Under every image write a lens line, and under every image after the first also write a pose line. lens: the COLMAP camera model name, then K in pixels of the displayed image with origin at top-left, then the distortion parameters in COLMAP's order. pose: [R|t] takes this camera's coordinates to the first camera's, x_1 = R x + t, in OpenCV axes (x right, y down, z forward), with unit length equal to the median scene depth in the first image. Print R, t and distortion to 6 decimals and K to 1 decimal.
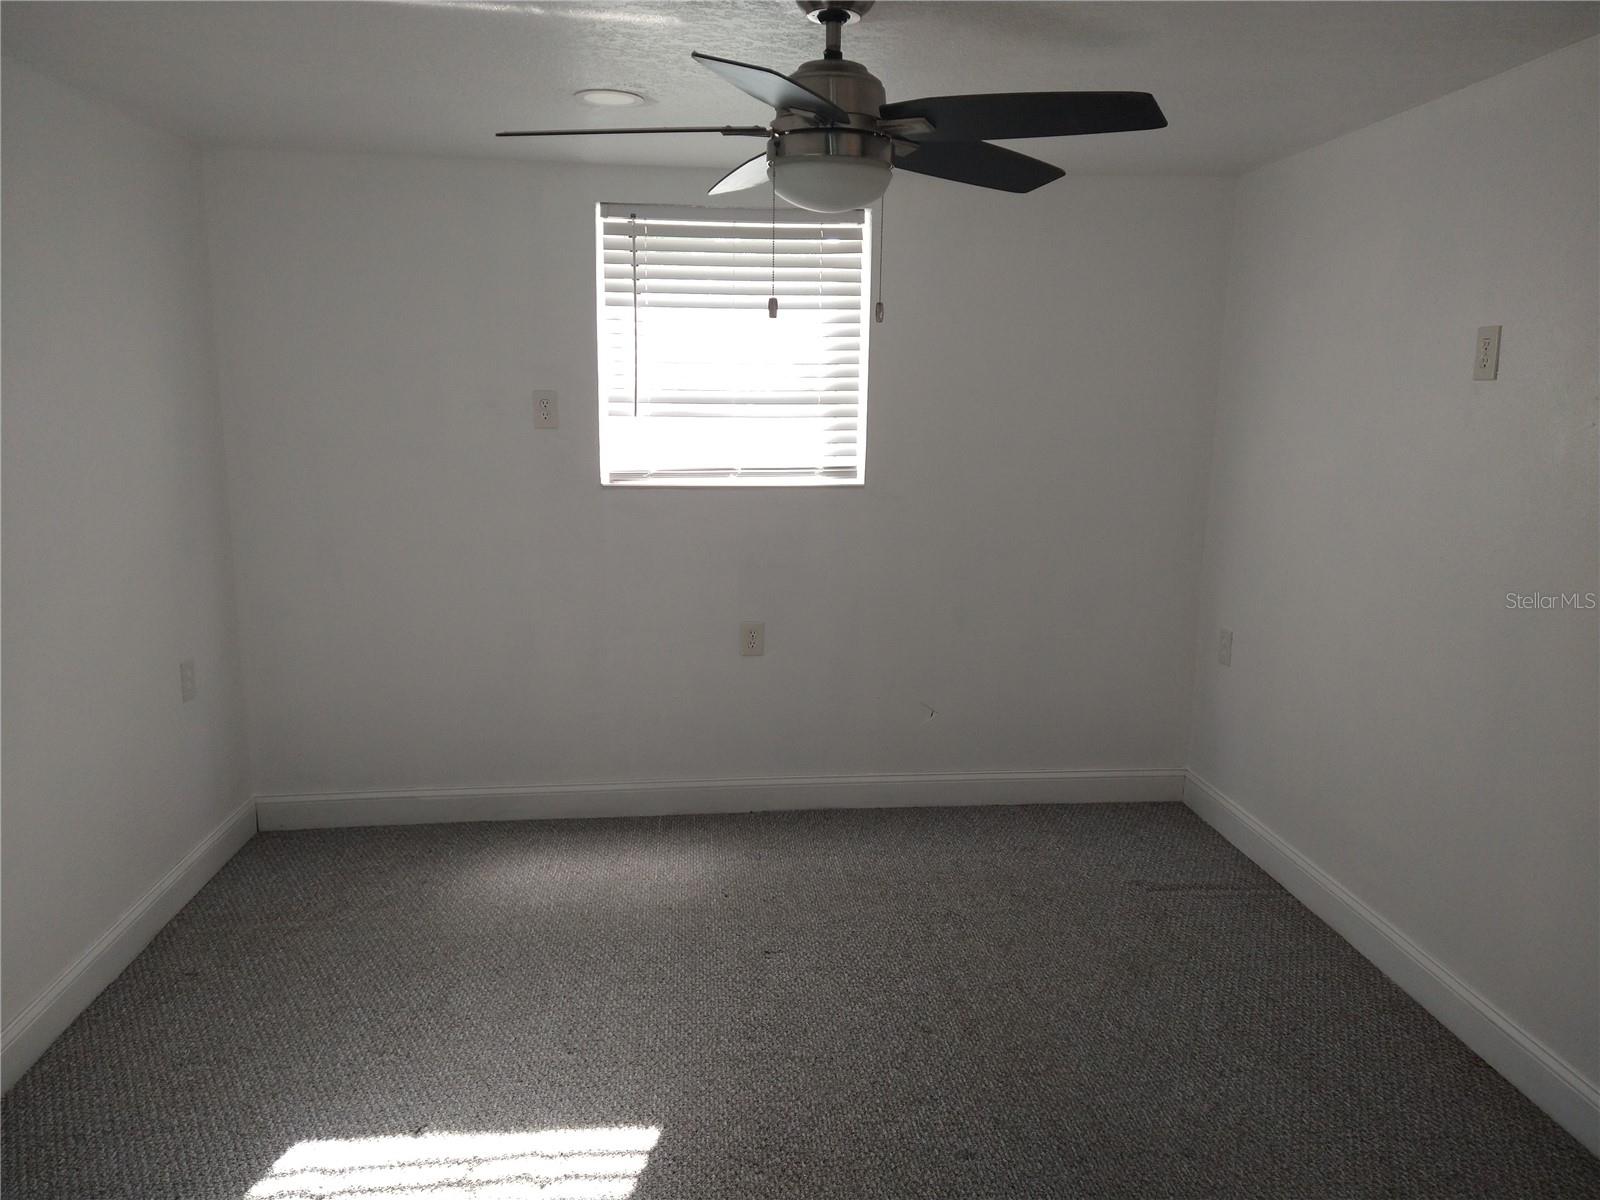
lens RADIAL K [[1169.4, 0, 794.0], [0, 1169.4, 599.1], [0, 0, 1]] dist [0.087965, -0.116384]
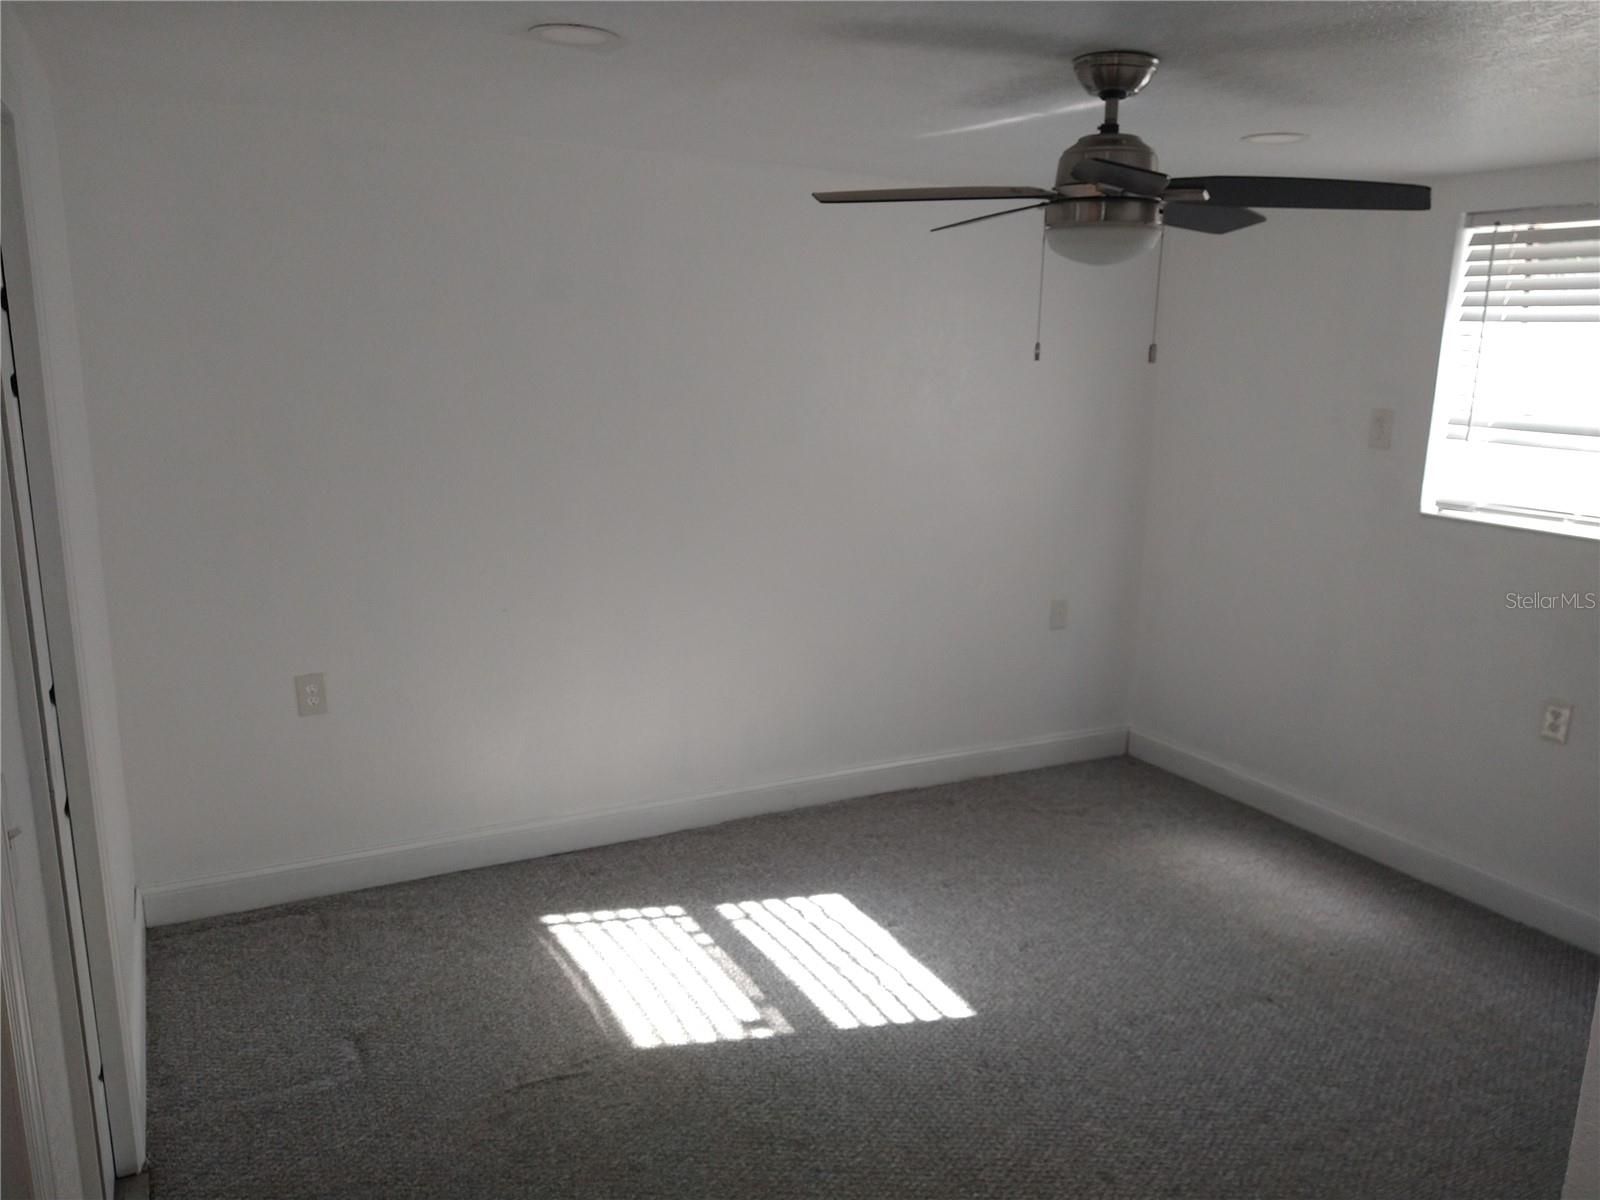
lens RADIAL K [[1169.4, 0, 787.6], [0, 1169.4, 601.6], [0, 0, 1]] dist [0.087965, -0.116384]
pose [[0.384952, 0.198023, -0.901442, 0.516996], [-0.187062, 0.973180, 0.133899, -0.060881], [0.903781, 0.117081, 0.411671, 0.163917]]
